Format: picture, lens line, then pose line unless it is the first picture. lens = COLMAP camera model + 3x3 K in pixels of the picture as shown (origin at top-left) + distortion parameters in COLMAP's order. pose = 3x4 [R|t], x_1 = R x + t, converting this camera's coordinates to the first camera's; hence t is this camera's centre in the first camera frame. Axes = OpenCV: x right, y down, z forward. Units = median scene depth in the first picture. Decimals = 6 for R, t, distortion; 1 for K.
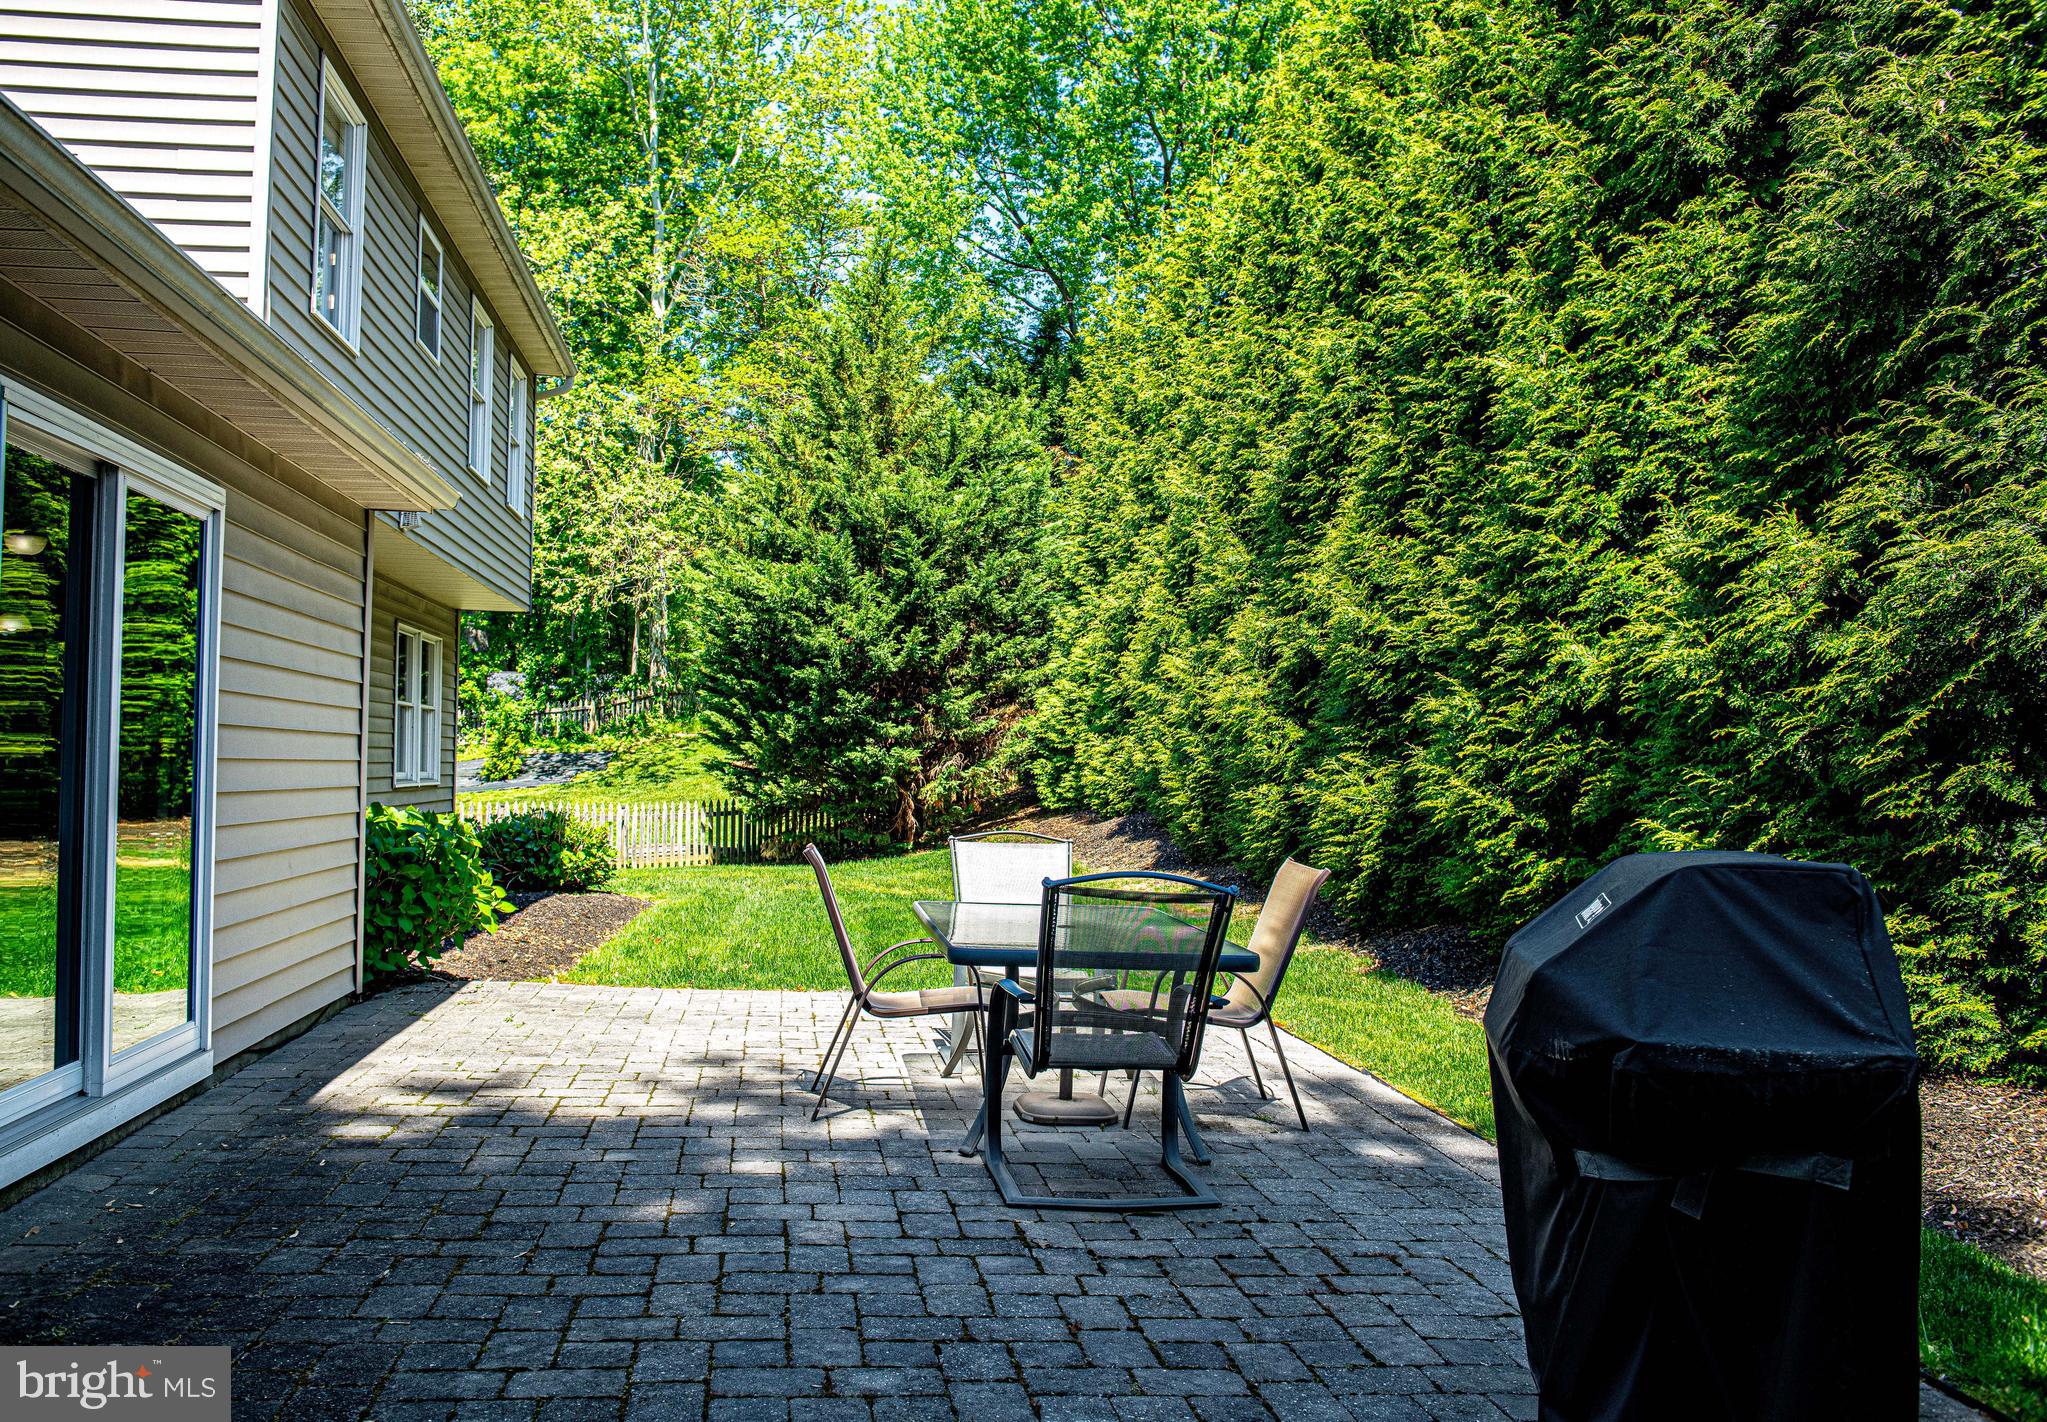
lens RADIAL K [[1606.8, 0, 1033.7], [0, 1606.8, 710.8], [0, 0, 1]] dist [-0.034832, -0.019377]
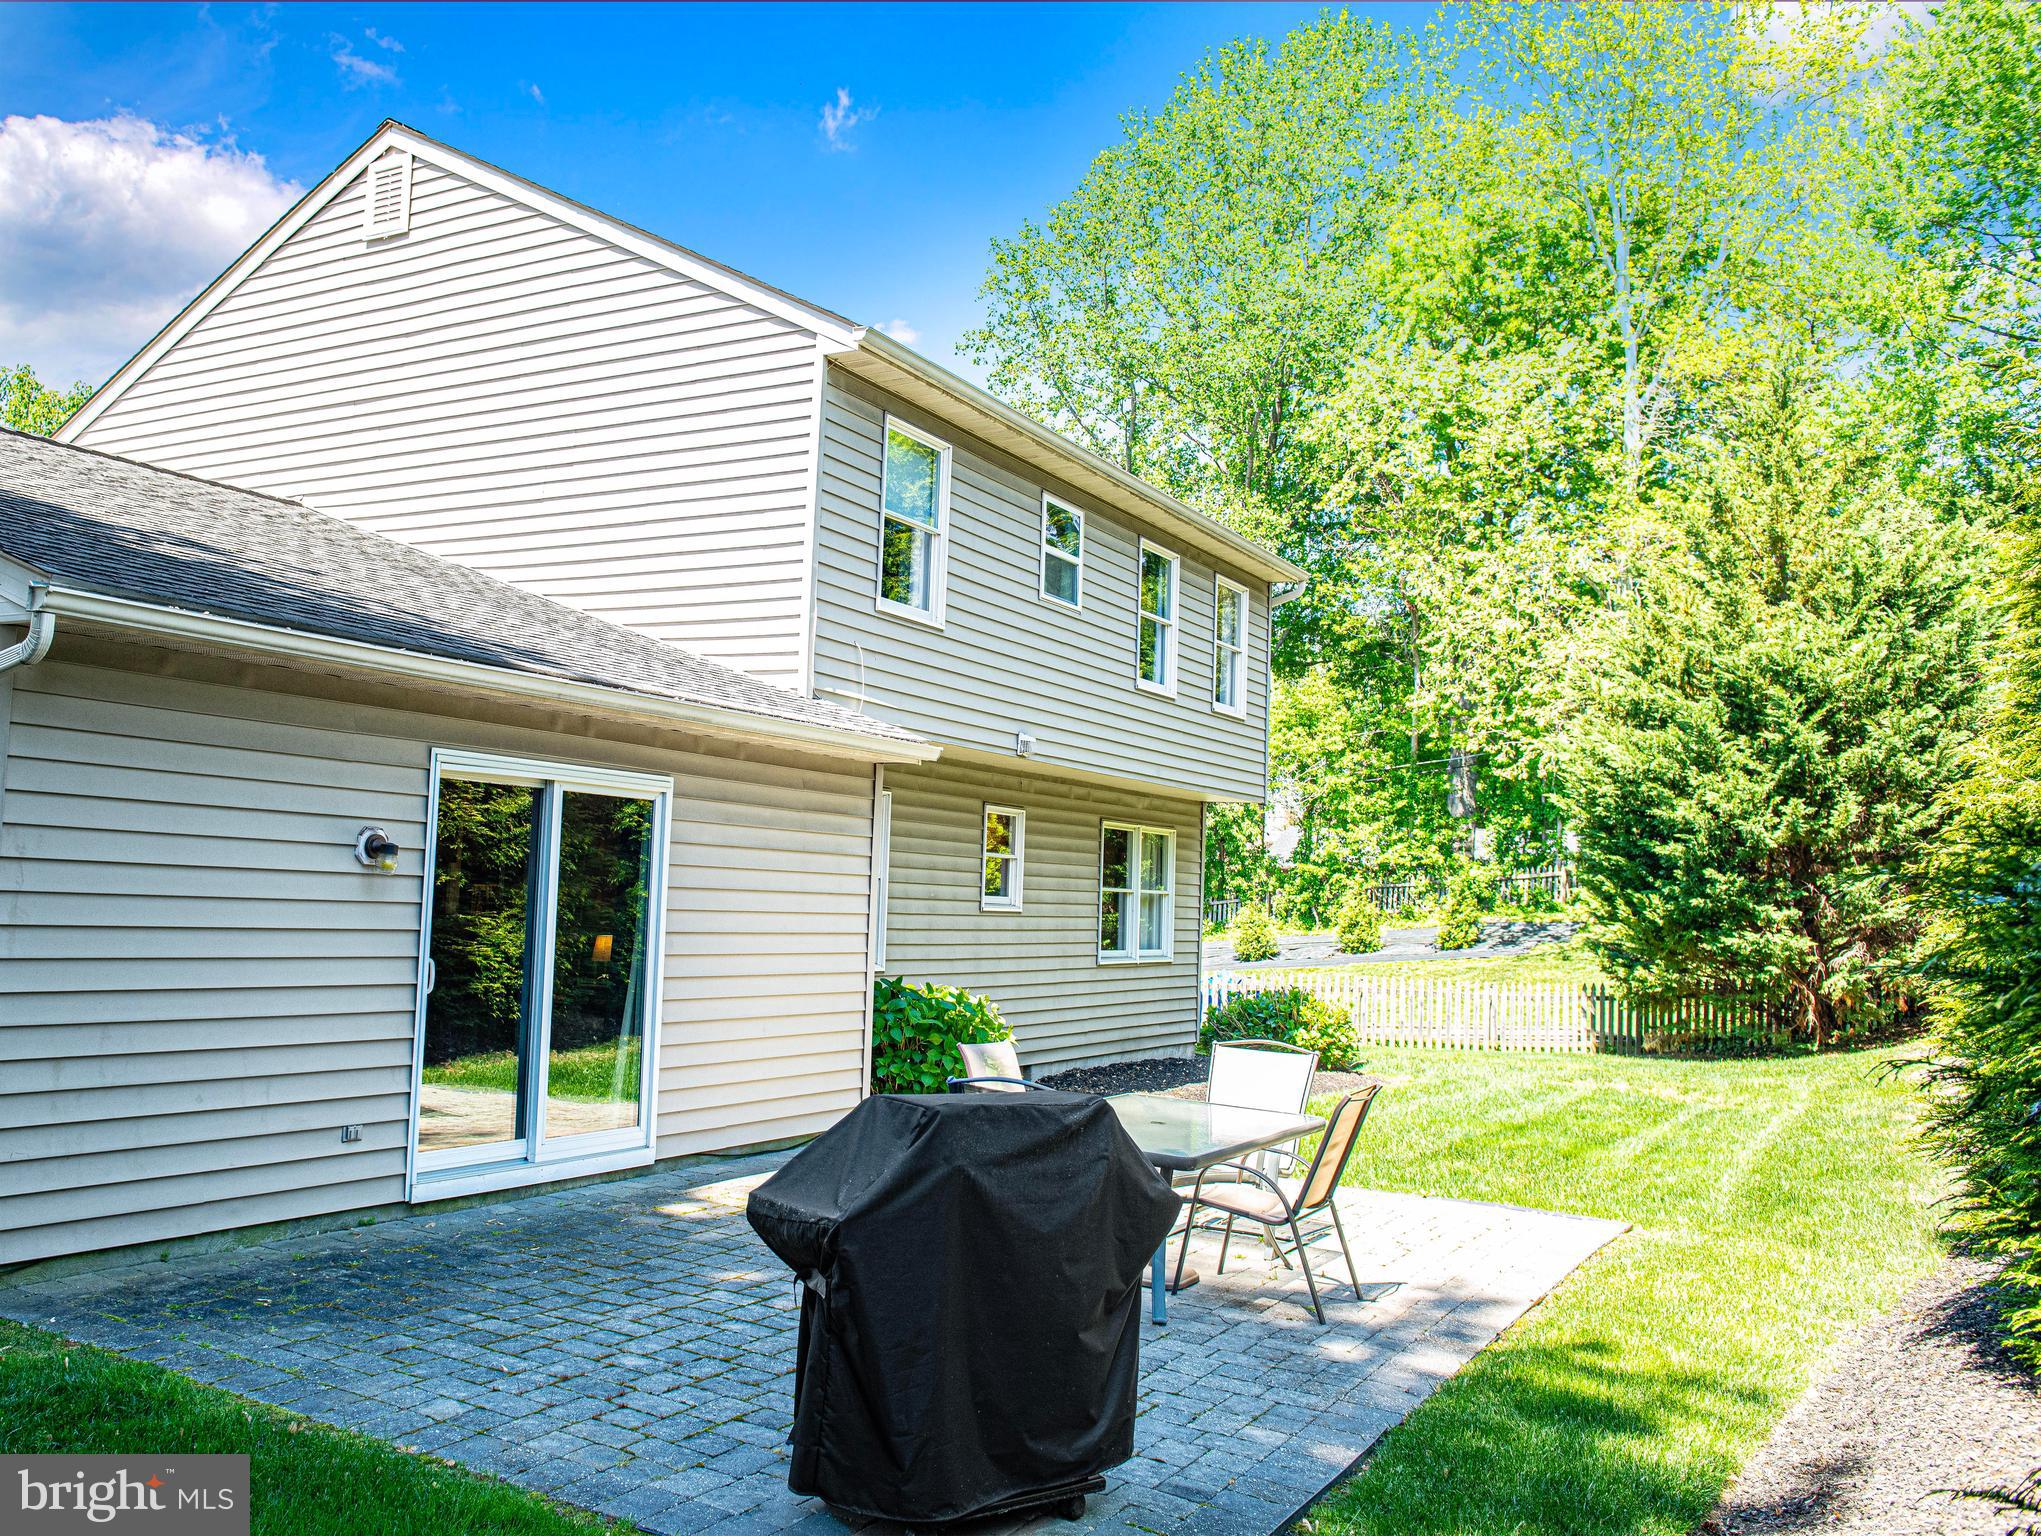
lens RADIAL K [[1775.0, 0, 999.5], [0, 1775.0, 782.5], [0, 0, 1]] dist [-0.026595, -0.005612]
pose [[0.792169, -0.017585, -0.610048, 0.171660], [-0.010687, 0.999032, -0.042674, -0.014732], [0.610208, 0.040324, 0.791214, -0.033898]]
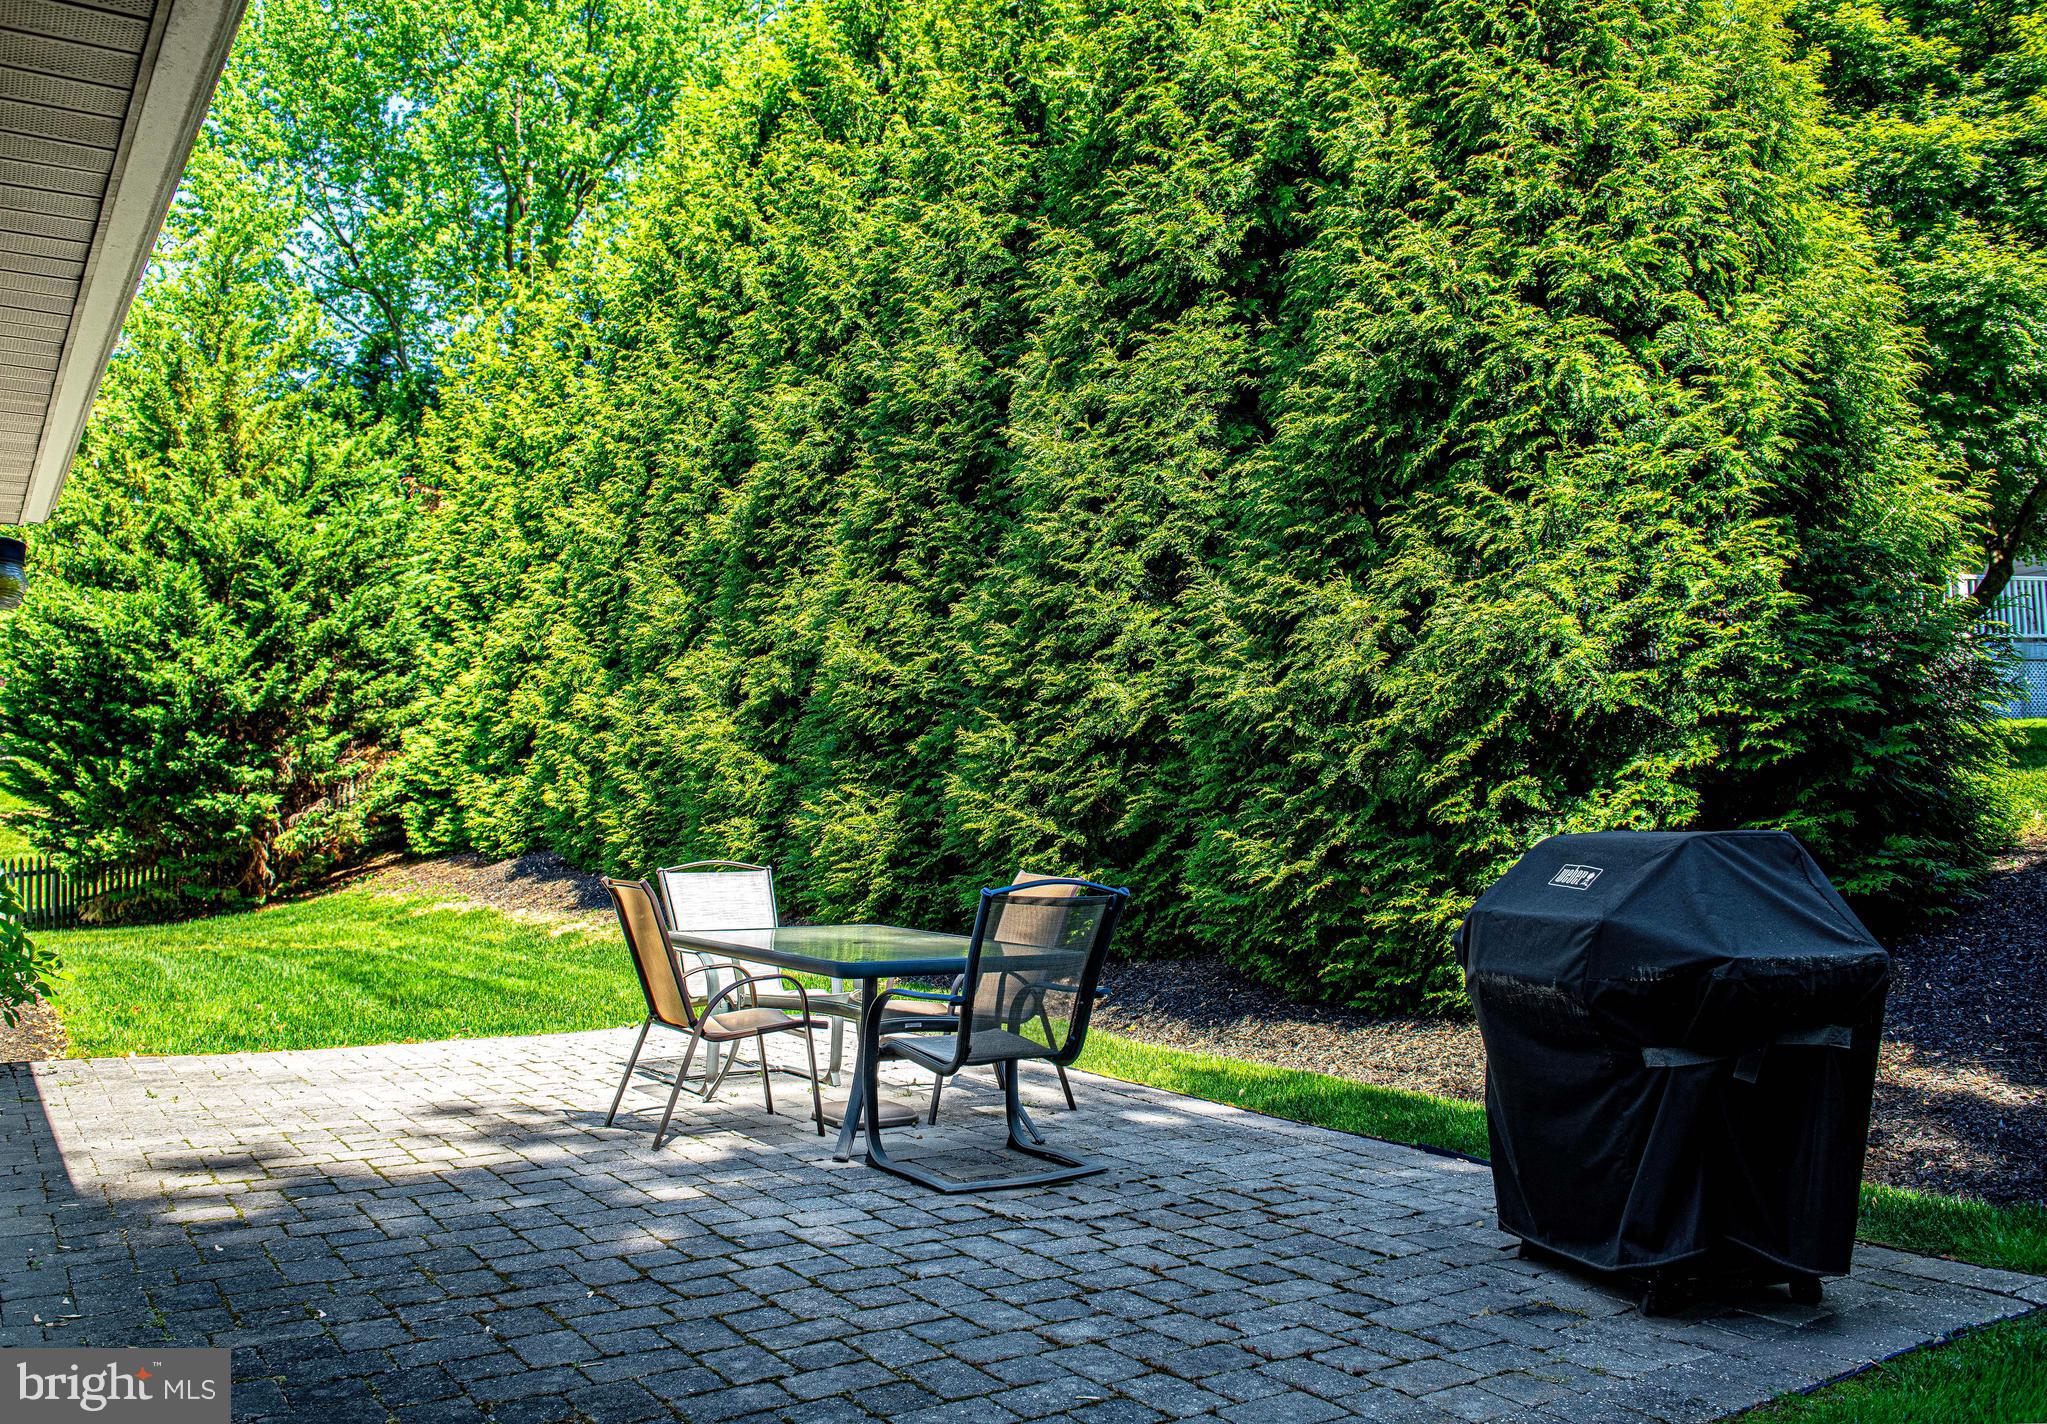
lens RADIAL K [[1572.8, 0, 1018.9], [0, 1572.8, 720.7], [0, 0, 1]] dist [-0.057106, 0.014519]
pose [[0.902751, -0.005390, 0.430131, -0.072808], [0.013426, 0.999787, -0.015651, 0.000831], [-0.429955, 0.019904, 0.902631, 0.002142]]
